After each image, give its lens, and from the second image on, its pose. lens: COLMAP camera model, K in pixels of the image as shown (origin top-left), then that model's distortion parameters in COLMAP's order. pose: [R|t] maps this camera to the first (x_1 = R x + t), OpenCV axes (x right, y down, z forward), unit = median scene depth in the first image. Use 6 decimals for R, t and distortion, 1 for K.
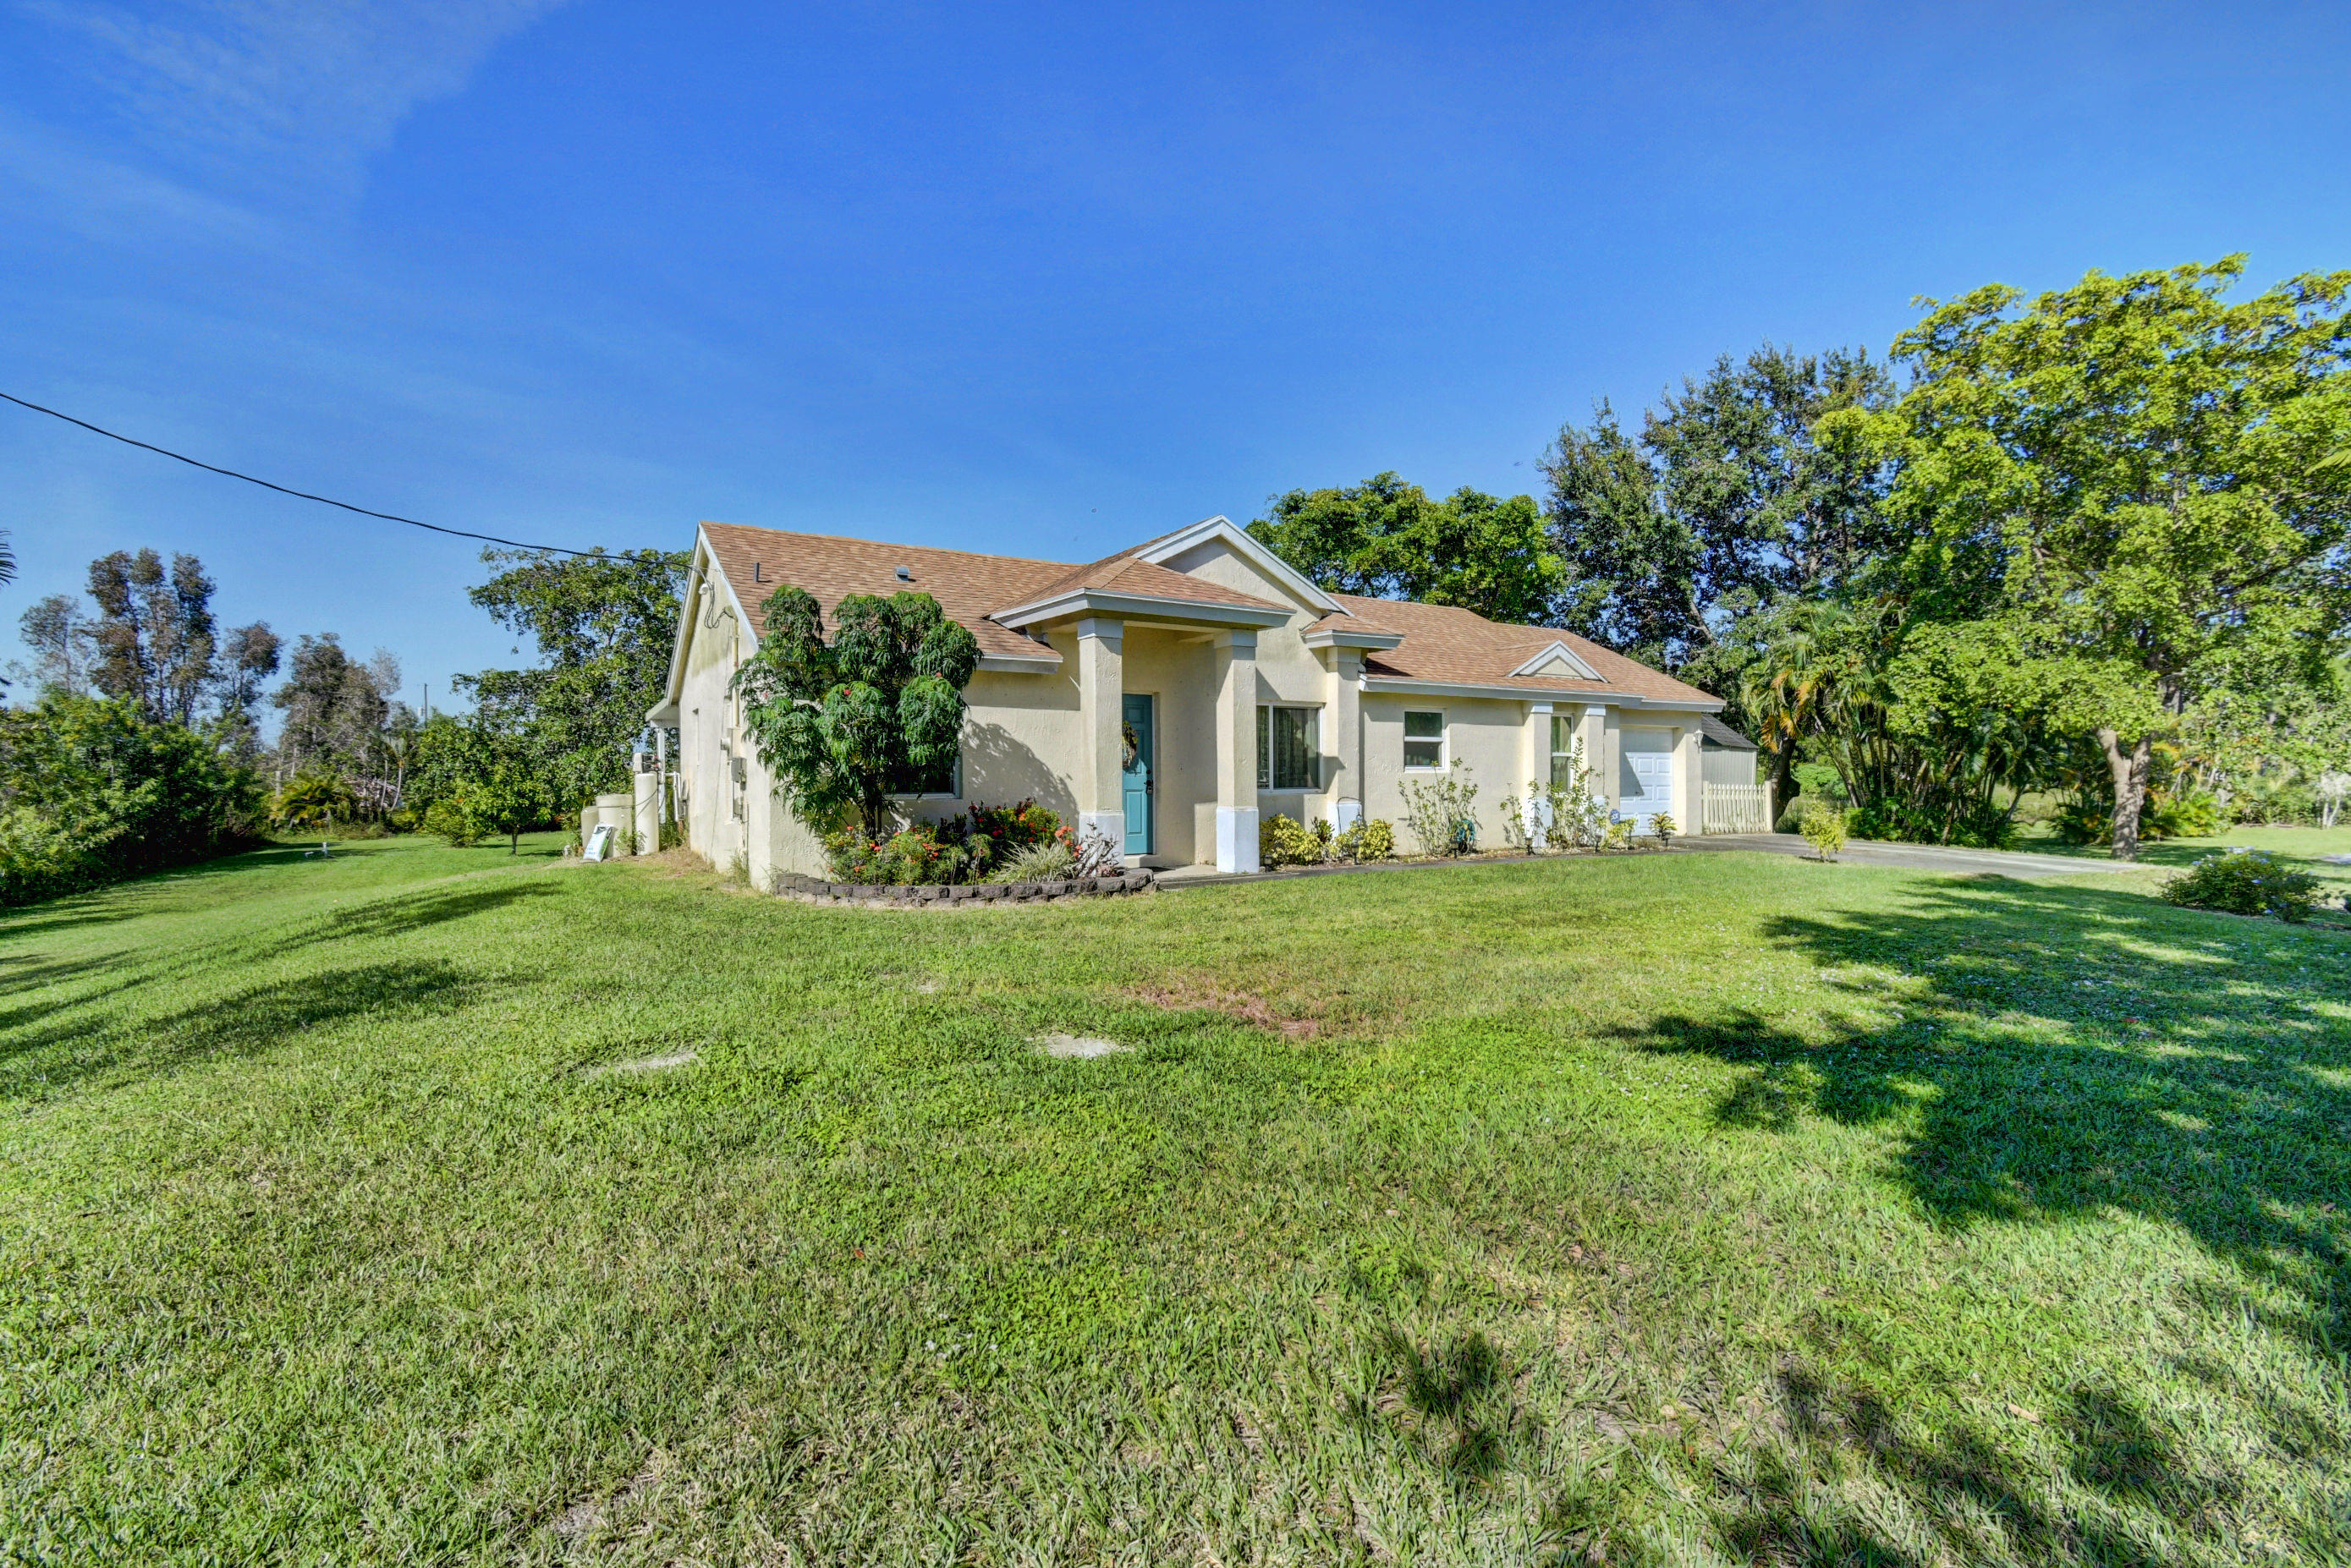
lens RADIAL K [[1043.8, 0, 1164.6], [0, 1043.8, 801.5], [0, 0, 1]] dist [0.002373, -0.000546]
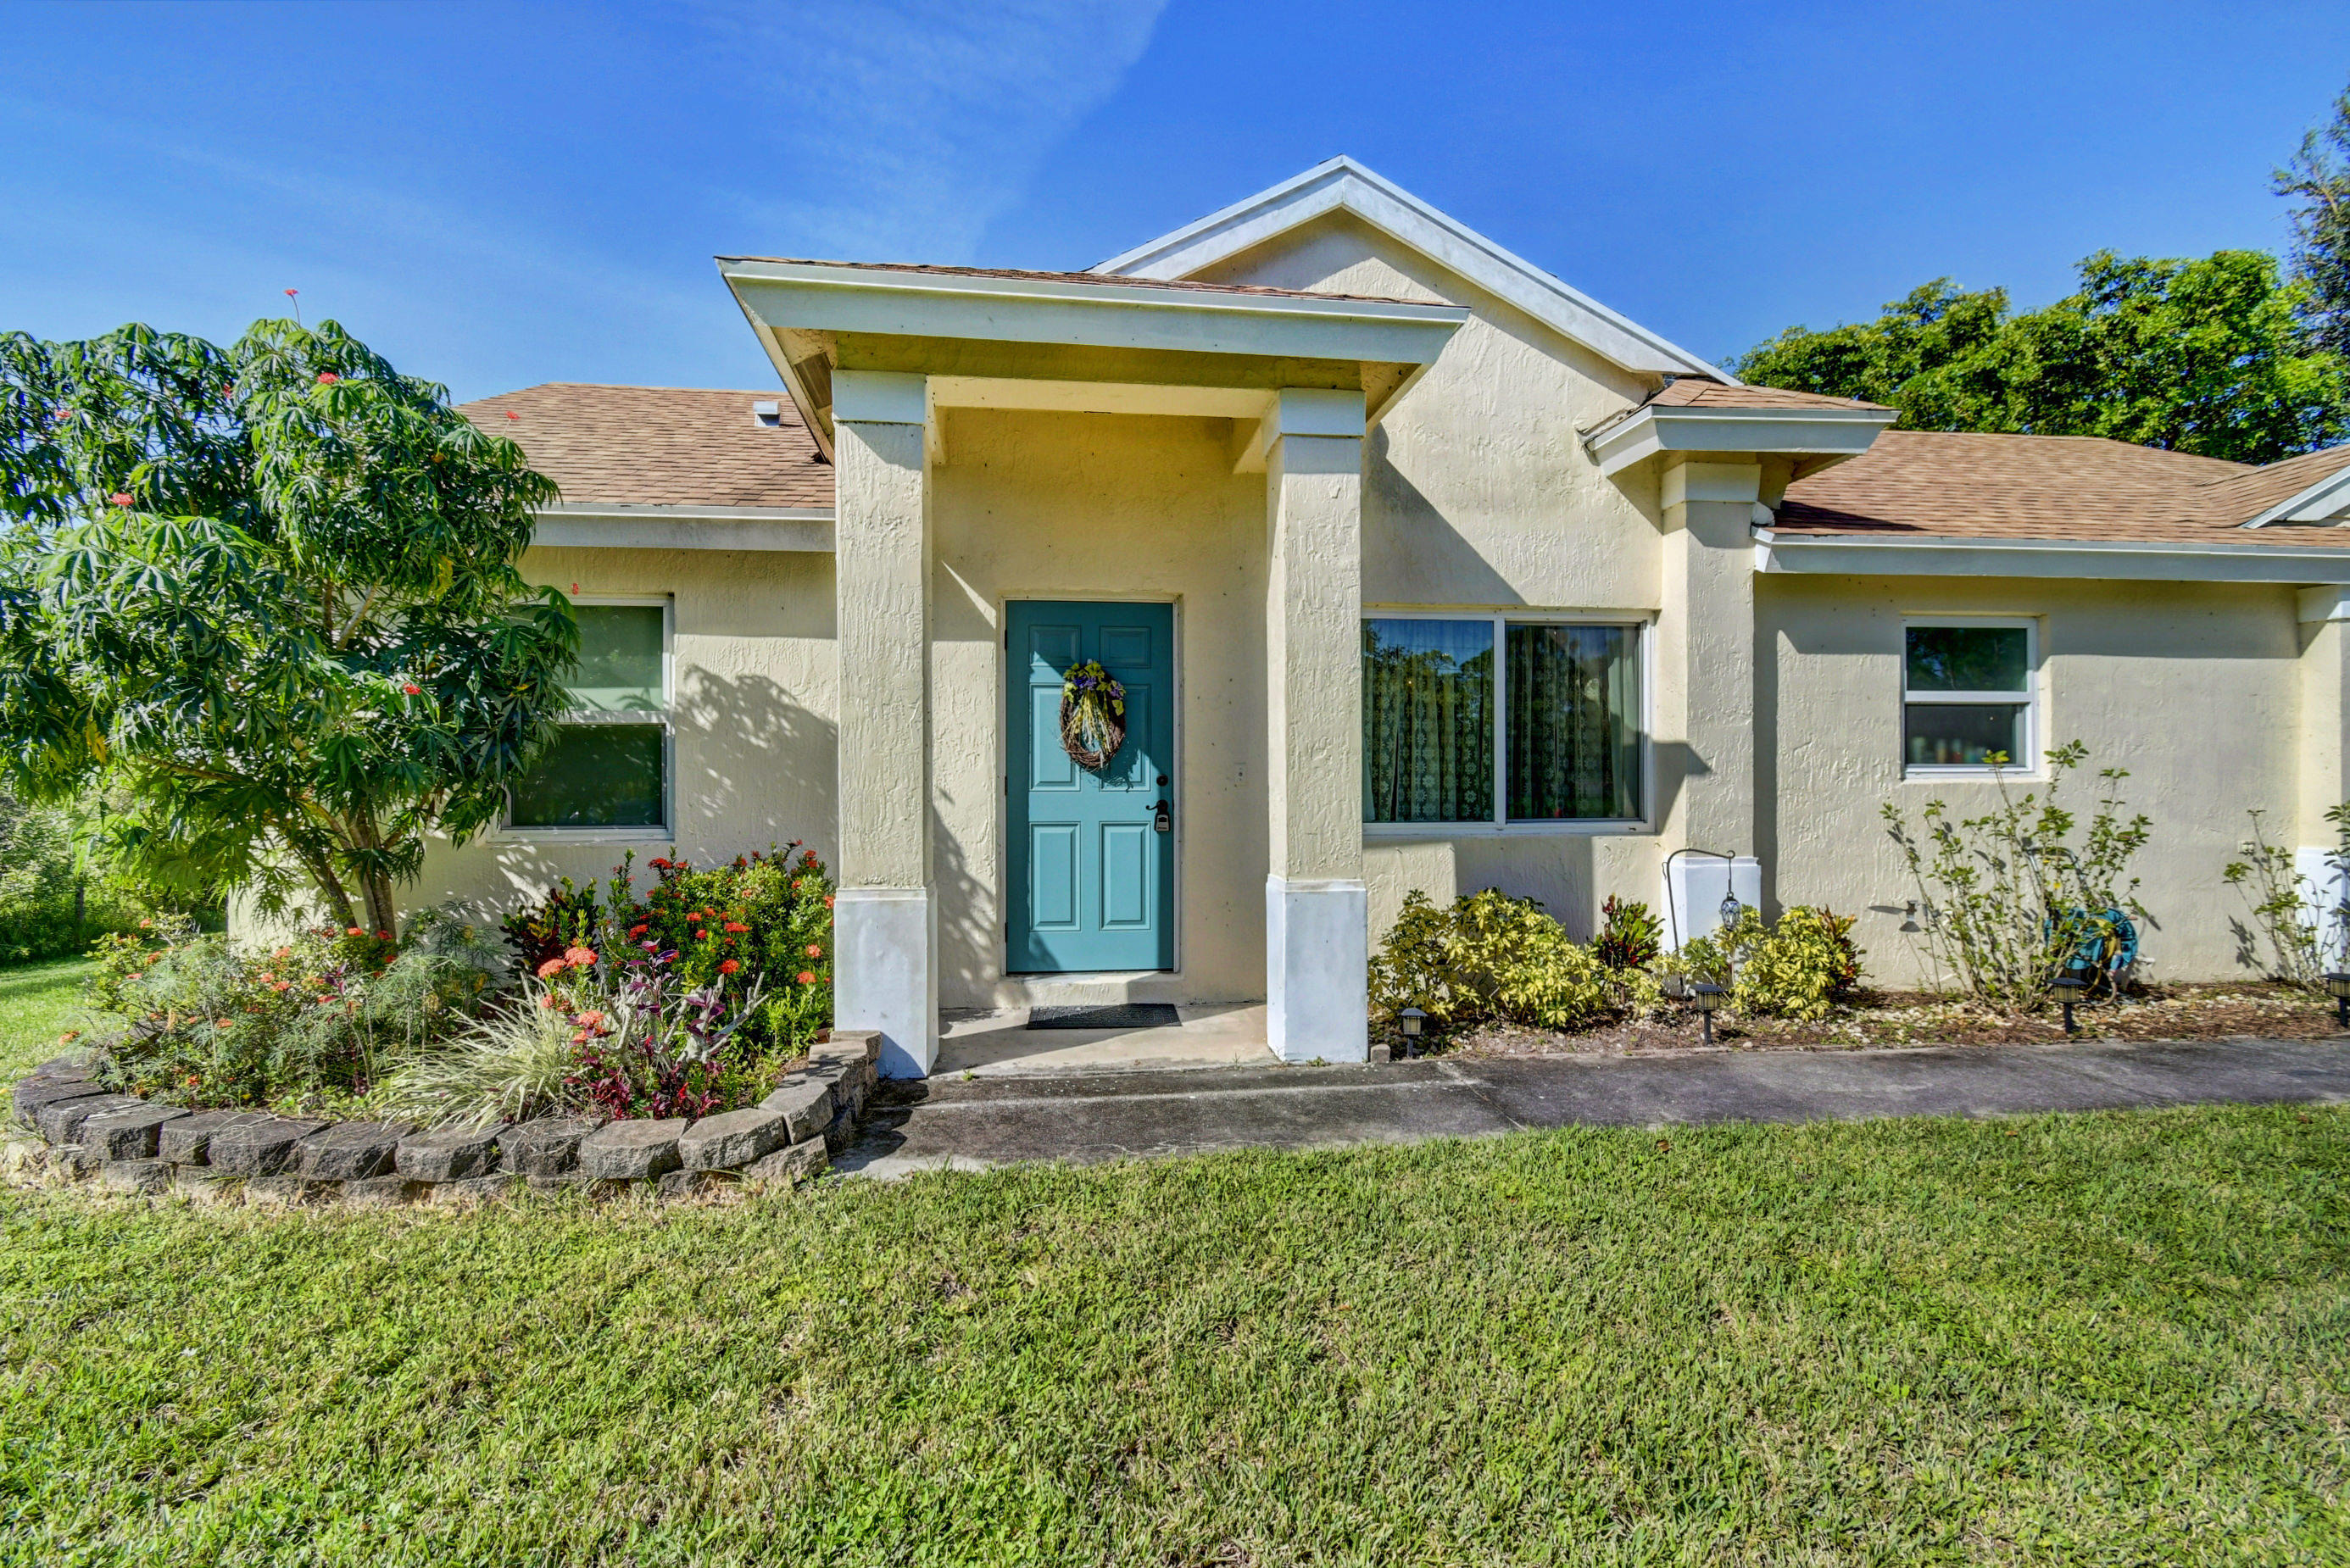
lens RADIAL K [[1044.4, 0, 1175.0], [0, 1044.4, 784.0], [0, 0, 1]] dist [0.013168, -0.005696]
pose [[0.904866, 0.003874, -0.425678, 0.151722], [-0.011546, 0.999814, -0.015444, -0.017905], [0.425539, 0.018889, 0.904743, 0.532858]]
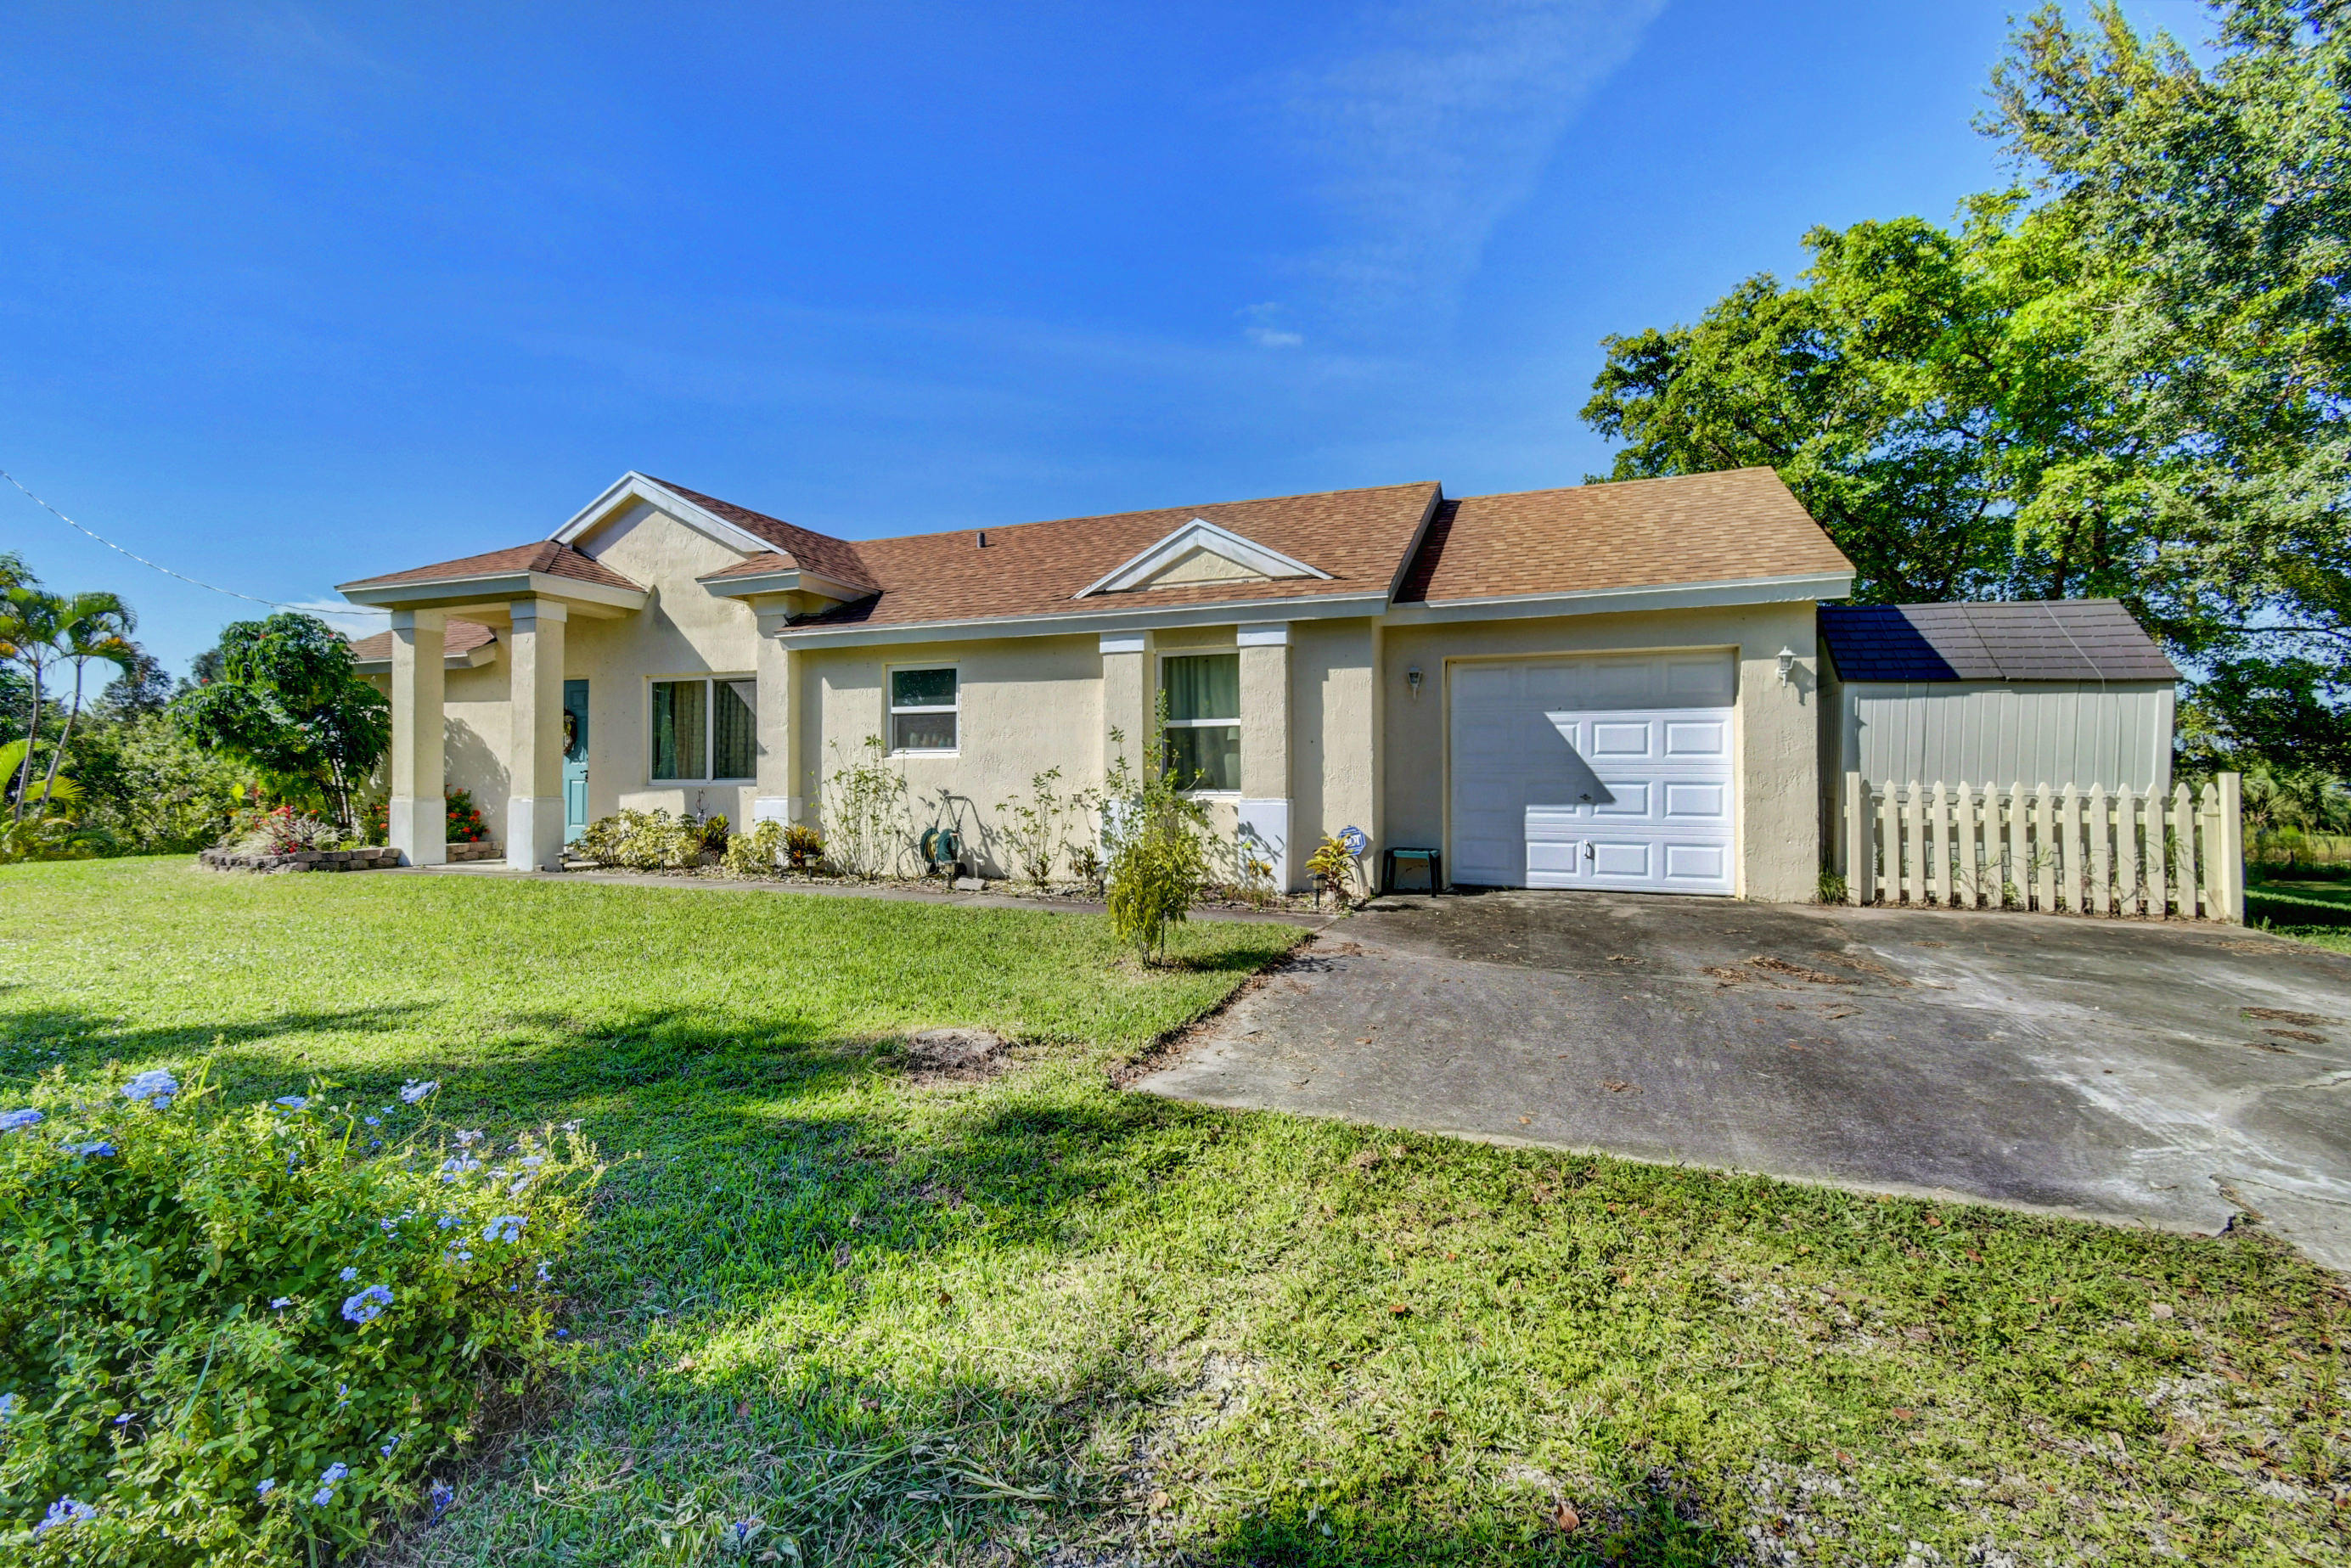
lens RADIAL K [[1020.0, 0, 1190.6], [0, 1020.0, 789.9], [0, 0, 1]] dist [0.000415, -0.000099]
pose [[0.609430, 0.009538, -0.792783, 0.922832], [-0.020586, 0.999781, -0.003797, -0.007322], [0.792573, 0.018635, 0.609493, 0.753444]]
